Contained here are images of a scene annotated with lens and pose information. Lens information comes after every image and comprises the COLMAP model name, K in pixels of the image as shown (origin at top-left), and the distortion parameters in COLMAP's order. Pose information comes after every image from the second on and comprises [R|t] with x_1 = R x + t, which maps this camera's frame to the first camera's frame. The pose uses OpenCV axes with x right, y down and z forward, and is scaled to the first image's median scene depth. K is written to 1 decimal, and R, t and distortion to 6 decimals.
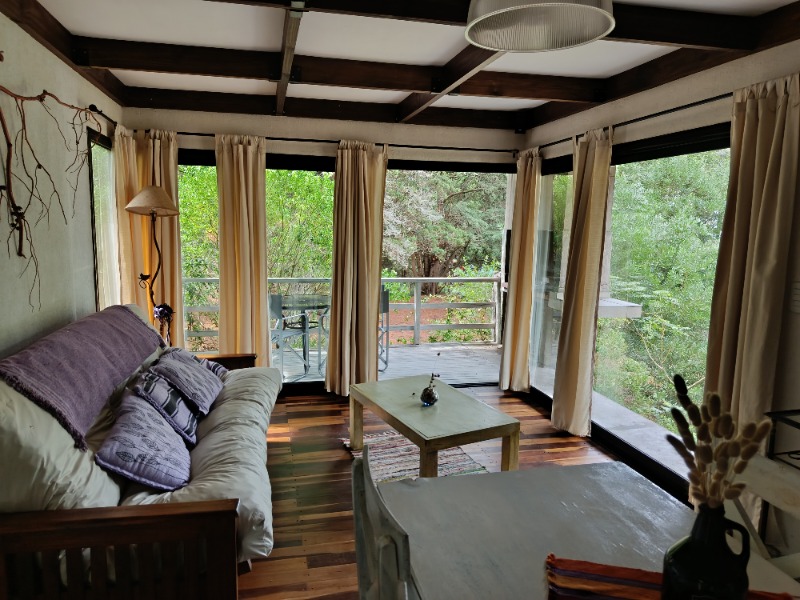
lens RADIAL K [[555.0, 0, 403.5], [0, 555.0, 299.6], [0, 0, 1]] dist [0.029070, -0.042870]
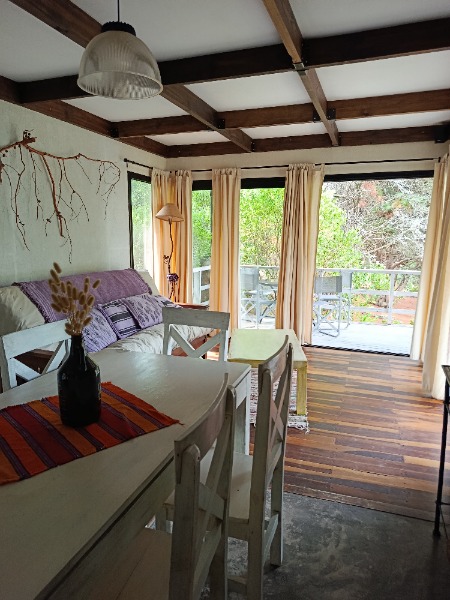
lens RADIAL K [[416.3, 0, 229.0], [0, 416.3, 303.0], [0, 0, 1]] dist [0.029070, -0.042870]
pose [[0.837800, 0.075081, -0.540790, 0.402820], [-0.066066, 0.997162, 0.036092, 0.041551], [0.541966, 0.005490, 0.840383, 0.025148]]
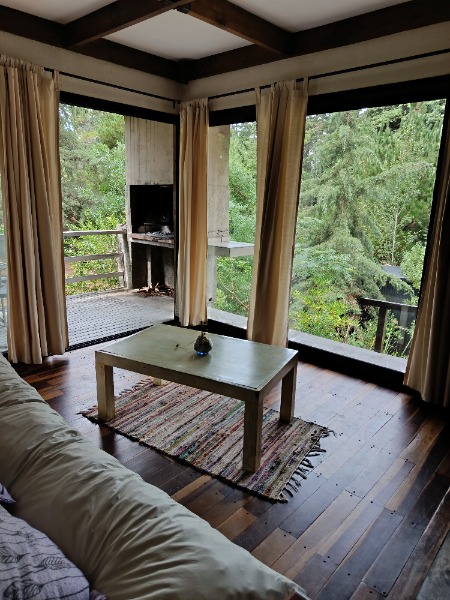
lens RADIAL K [[416.3, 0, 225.6], [0, 416.3, 298.9], [0, 0, 1]] dist [0.029070, -0.042870]
pose [[0.823934, -0.130442, 0.551469, -0.250988], [0.069888, 0.989108, 0.129540, 0.006439], [-0.562360, -0.068192, 0.824076, 0.332395]]
